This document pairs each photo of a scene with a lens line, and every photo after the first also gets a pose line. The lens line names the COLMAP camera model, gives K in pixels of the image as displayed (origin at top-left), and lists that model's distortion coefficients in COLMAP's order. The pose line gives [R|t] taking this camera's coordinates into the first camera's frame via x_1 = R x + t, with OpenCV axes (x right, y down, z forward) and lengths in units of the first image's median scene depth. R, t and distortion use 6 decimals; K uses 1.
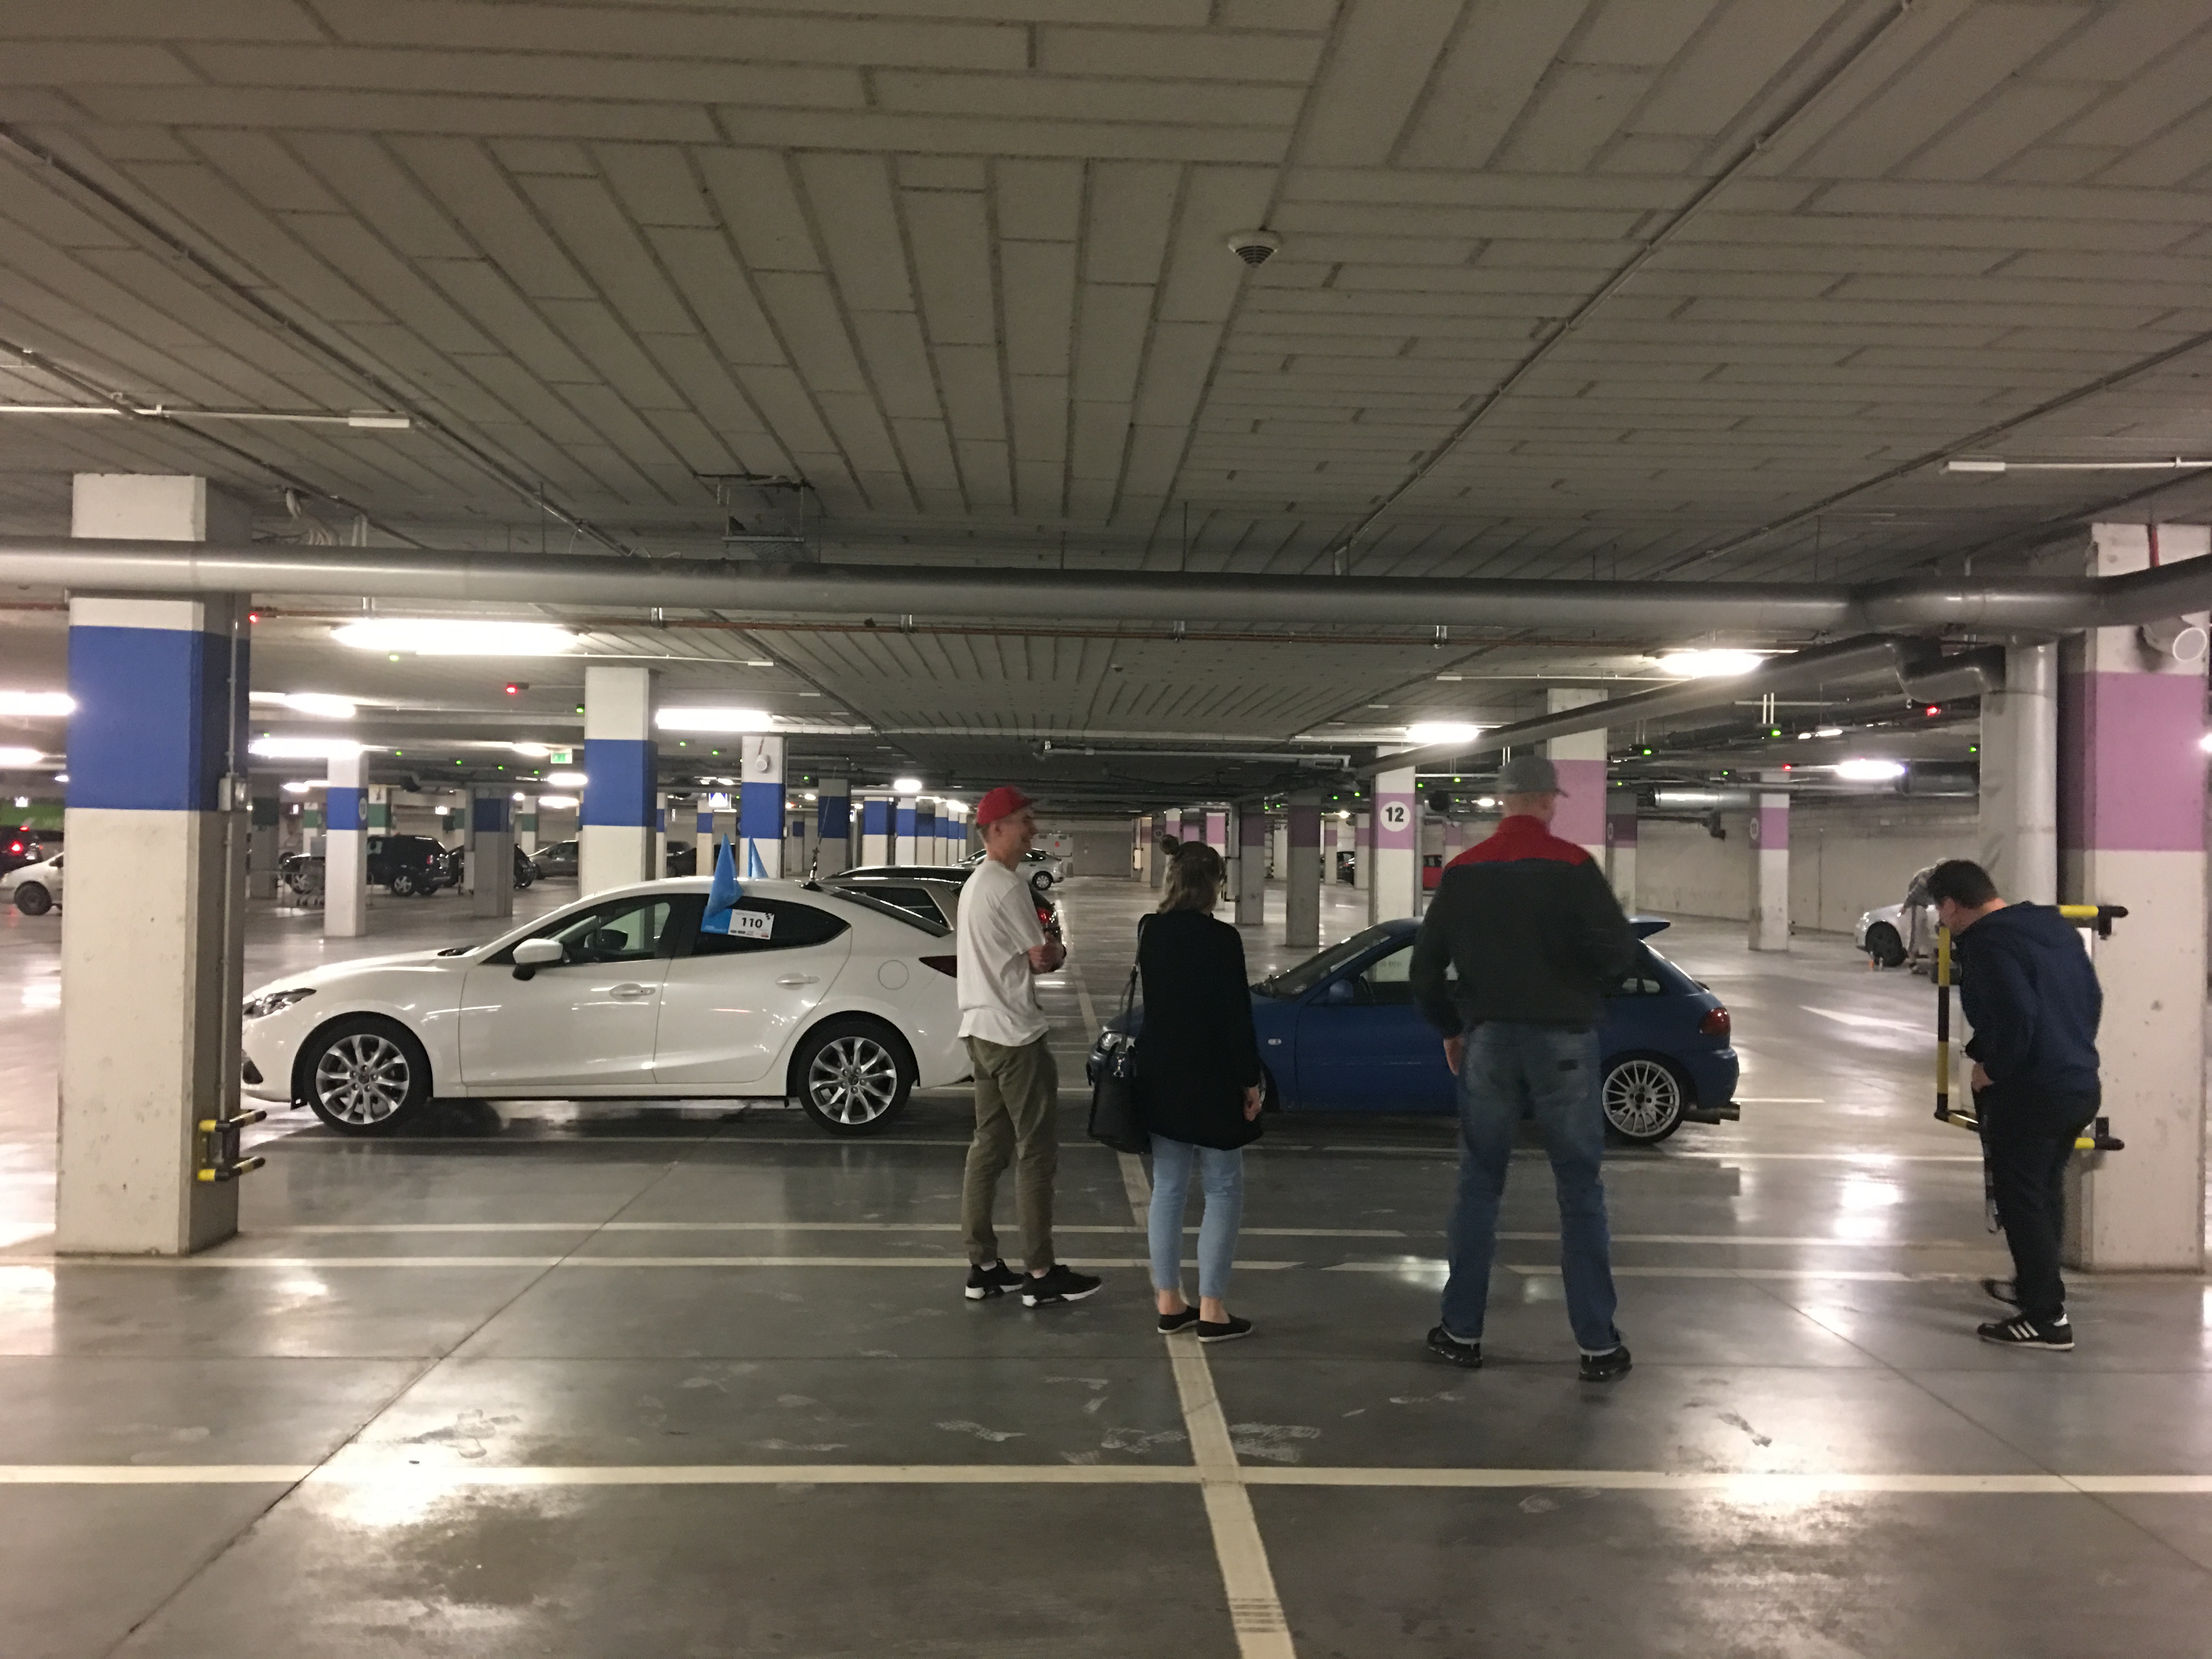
lens RADIAL K [[1864.5, 0, 1106.0], [0, 1864.5, 829.5], [0, 0, 1]] dist [0.103714, -0.130167]
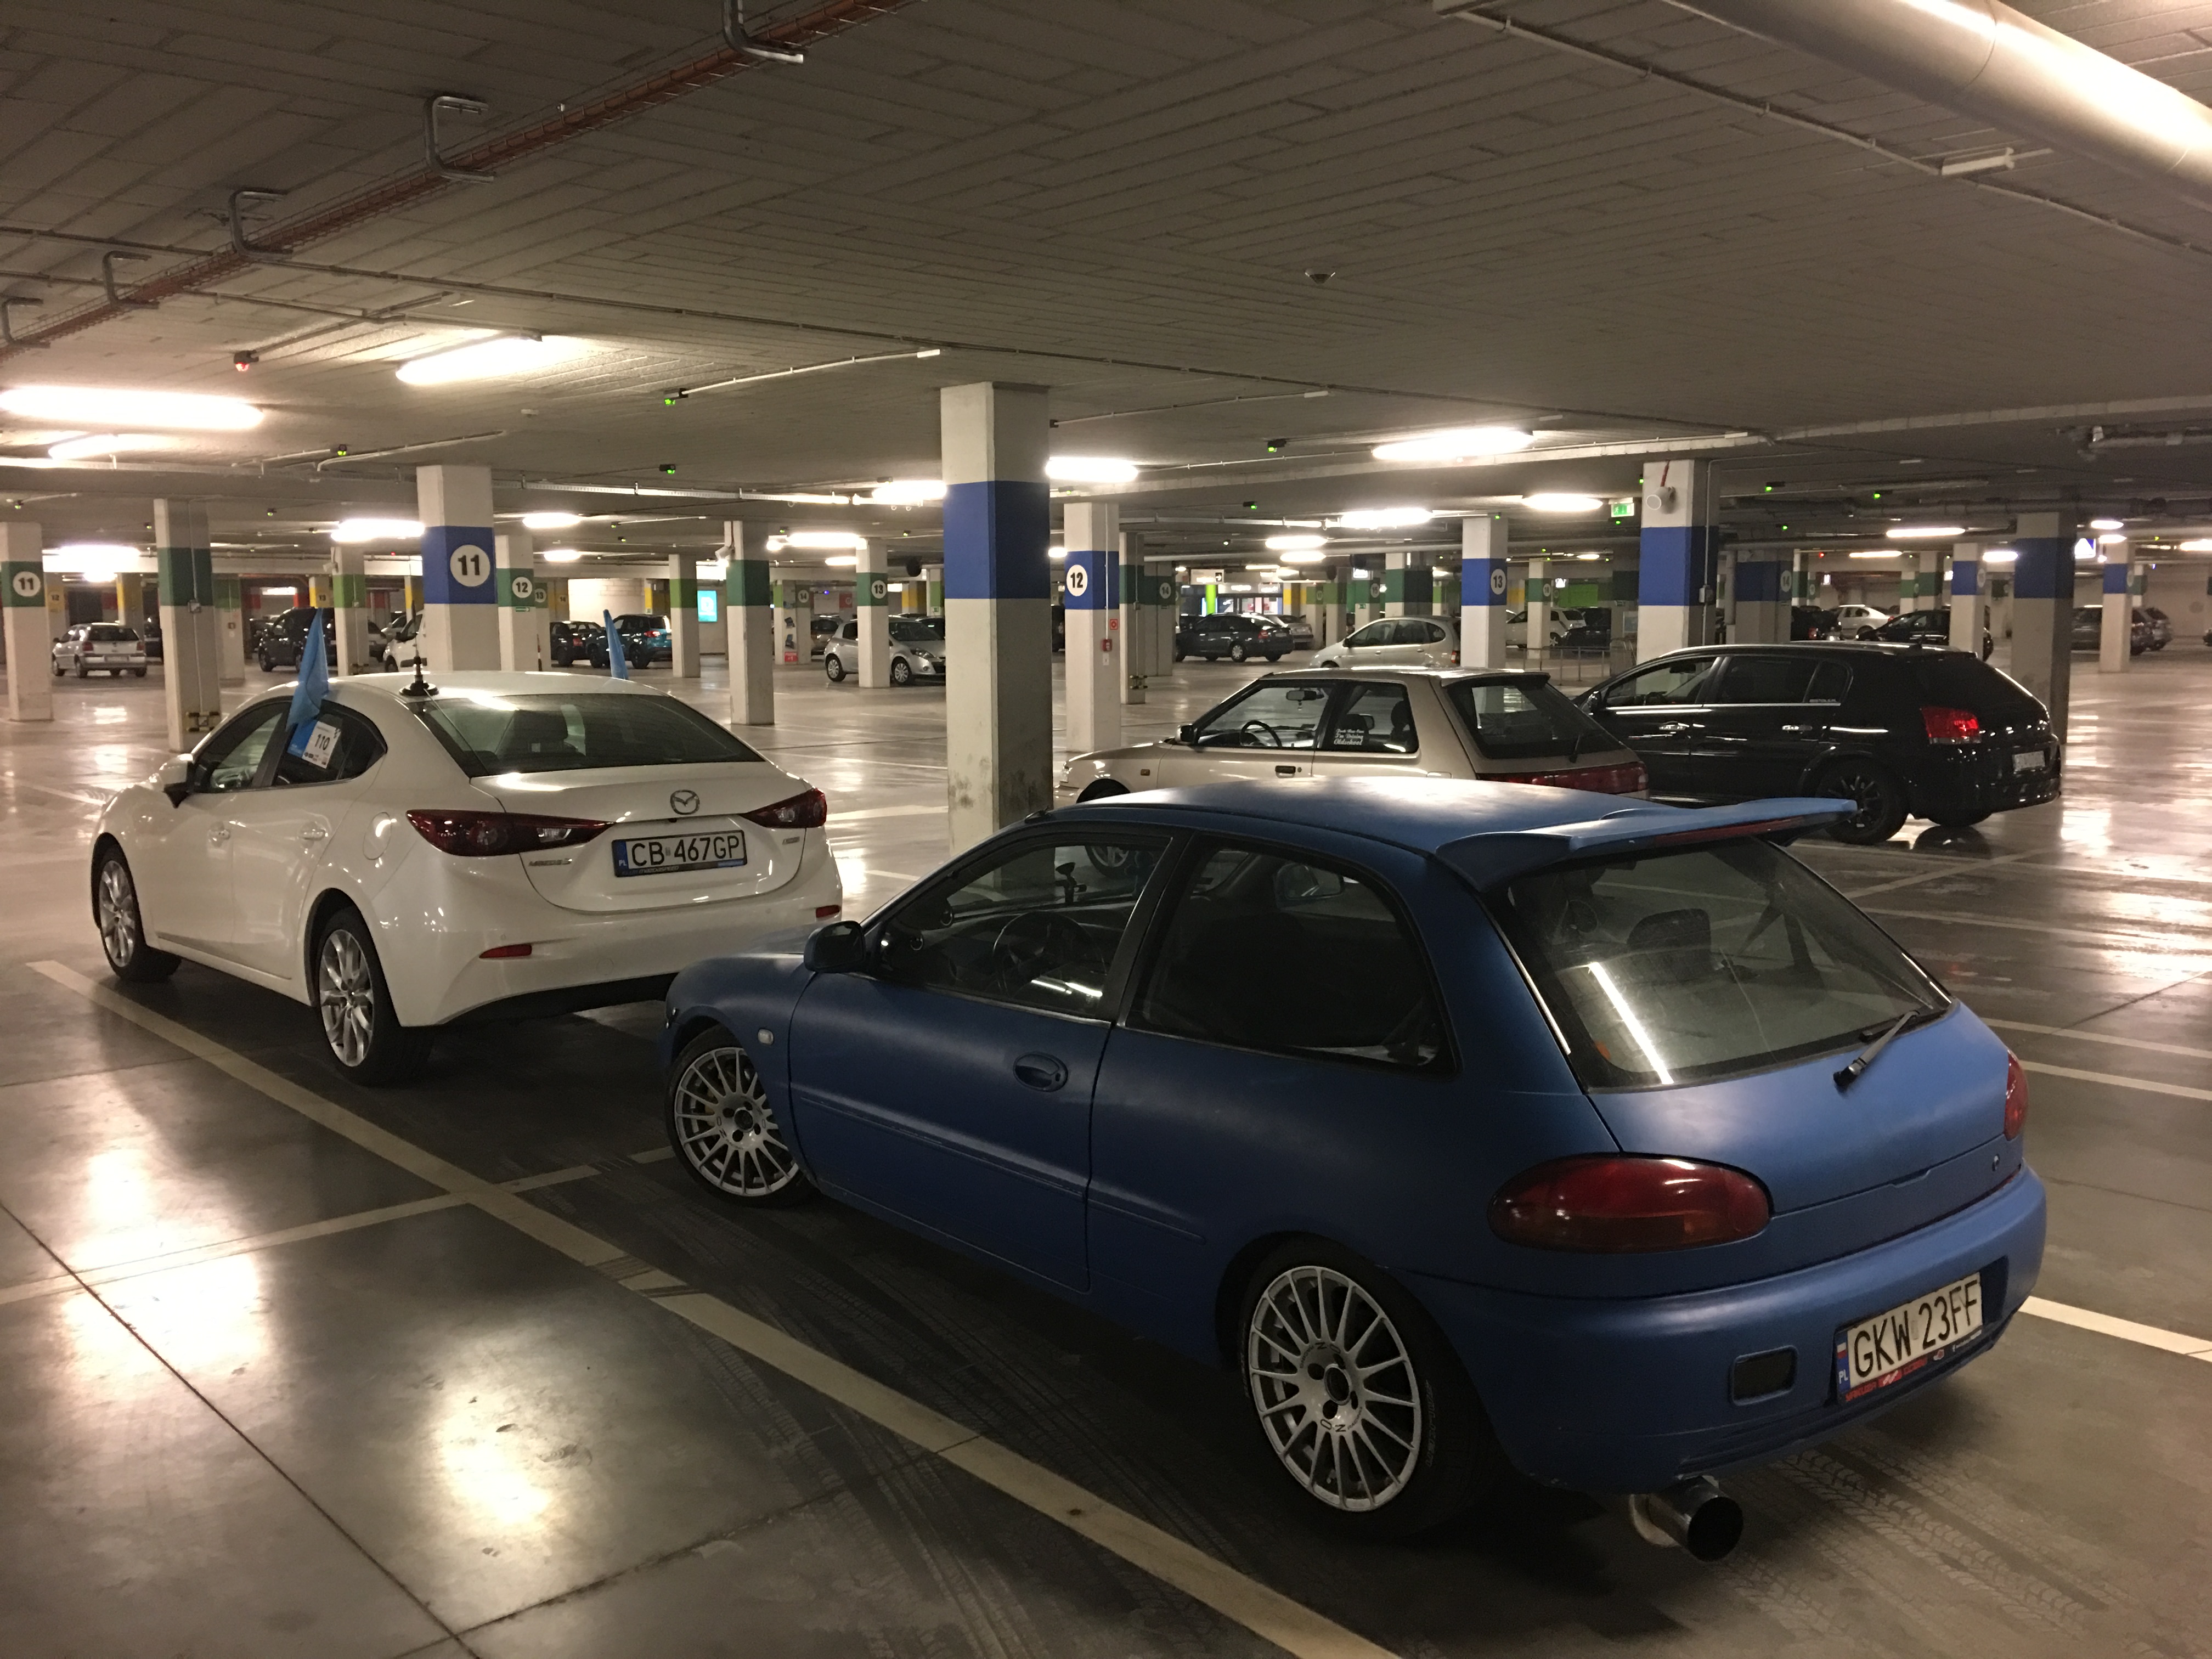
lens RADIAL K [[1864.5, 0, 1106.0], [0, 1864.5, 829.5], [0, 0, 1]] dist [0.103714, -0.130167]
pose [[0.647205, 0.070662, -0.759034, 0.232785], [0.020229, 0.993752, 0.109761, 0.006682], [0.762048, -0.086392, 0.641732, 0.365812]]
